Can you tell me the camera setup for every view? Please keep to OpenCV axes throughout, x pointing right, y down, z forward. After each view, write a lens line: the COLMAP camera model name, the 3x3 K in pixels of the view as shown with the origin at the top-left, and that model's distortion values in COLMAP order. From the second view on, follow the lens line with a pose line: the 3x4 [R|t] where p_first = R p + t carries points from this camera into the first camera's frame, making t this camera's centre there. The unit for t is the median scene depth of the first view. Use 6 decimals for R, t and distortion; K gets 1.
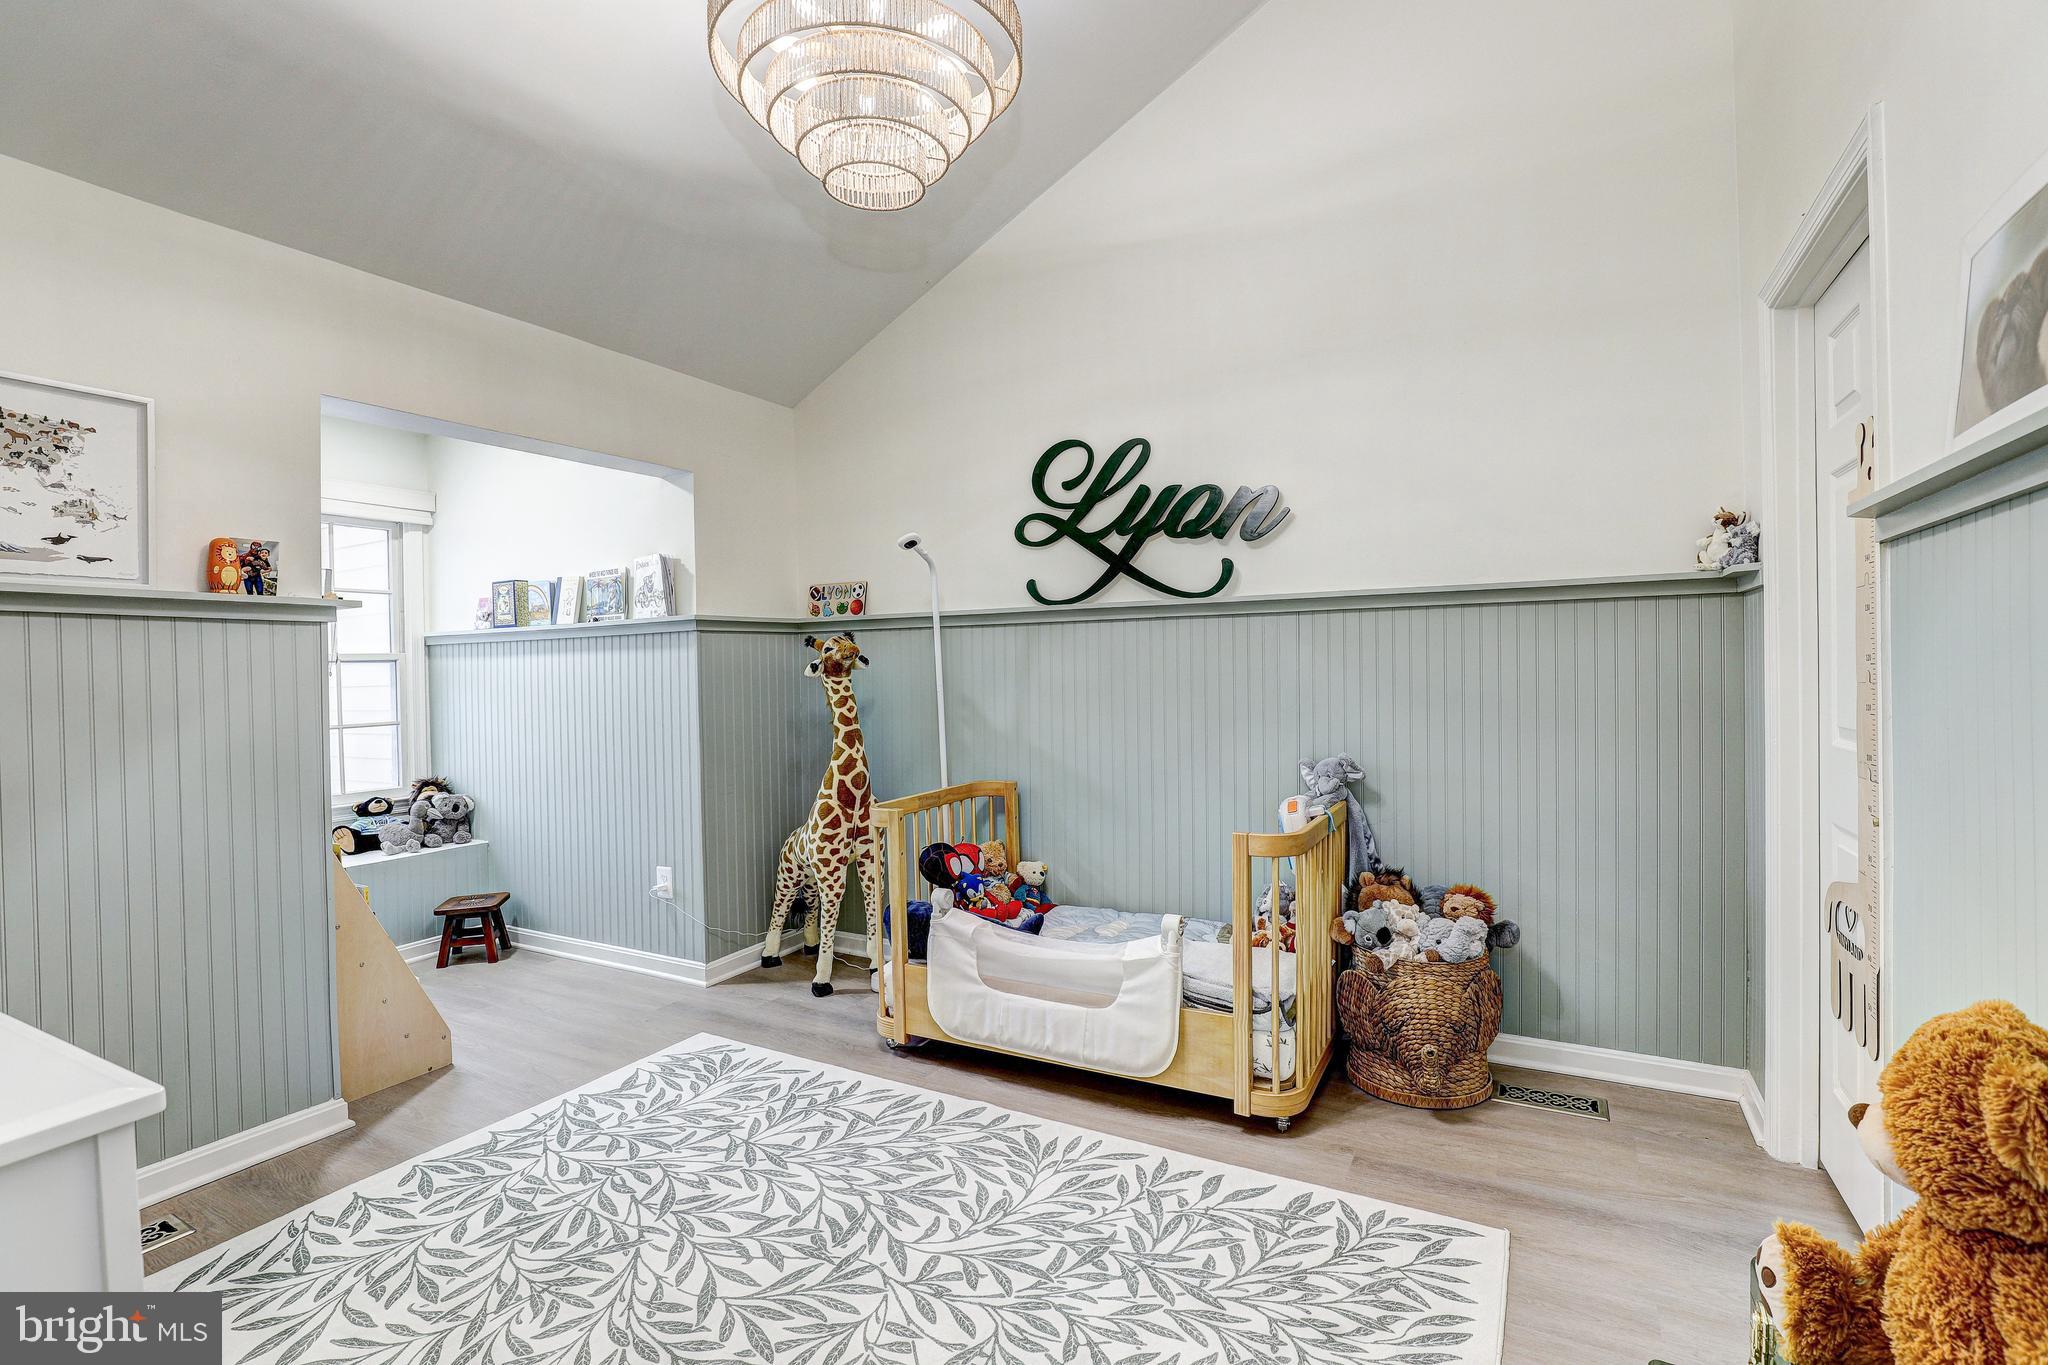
lens RADIAL K [[936.3, 0, 1030.3], [0, 936.3, 679.9], [0, 0, 1]] dist [-0.027285, 0.007591]
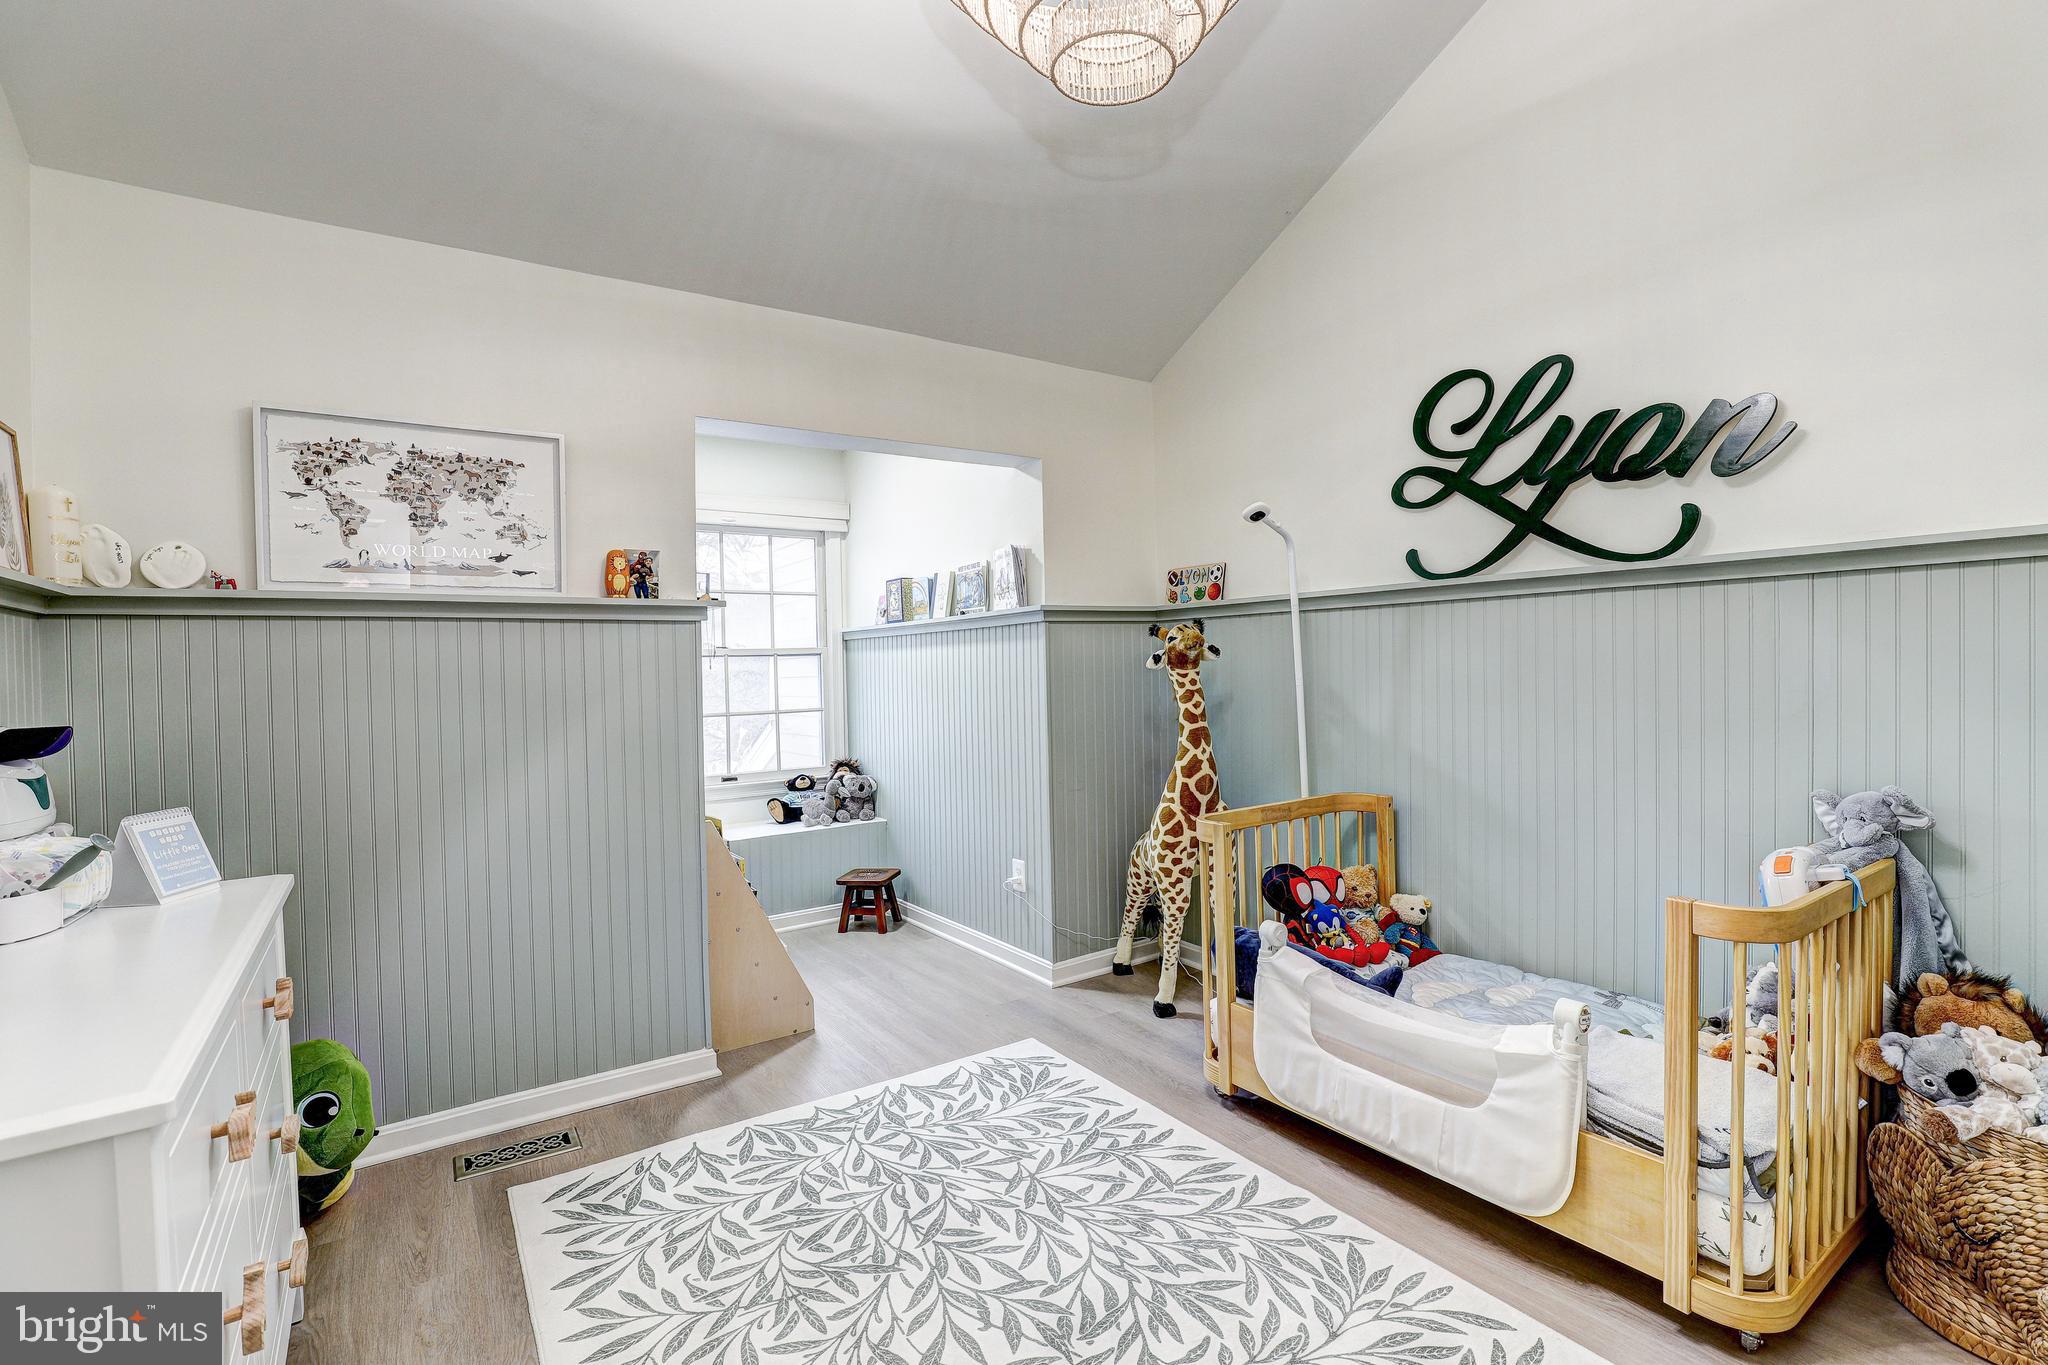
lens RADIAL K [[936.3, 0, 1030.3], [0, 936.3, 679.9], [0, 0, 1]] dist [-0.027285, 0.007591]
pose [[0.892219, 0.004931, -0.451576, 0.097056], [0.000306, 0.999934, 0.011524, -0.004152], [0.451603, -0.010420, 0.892158, 0.168806]]
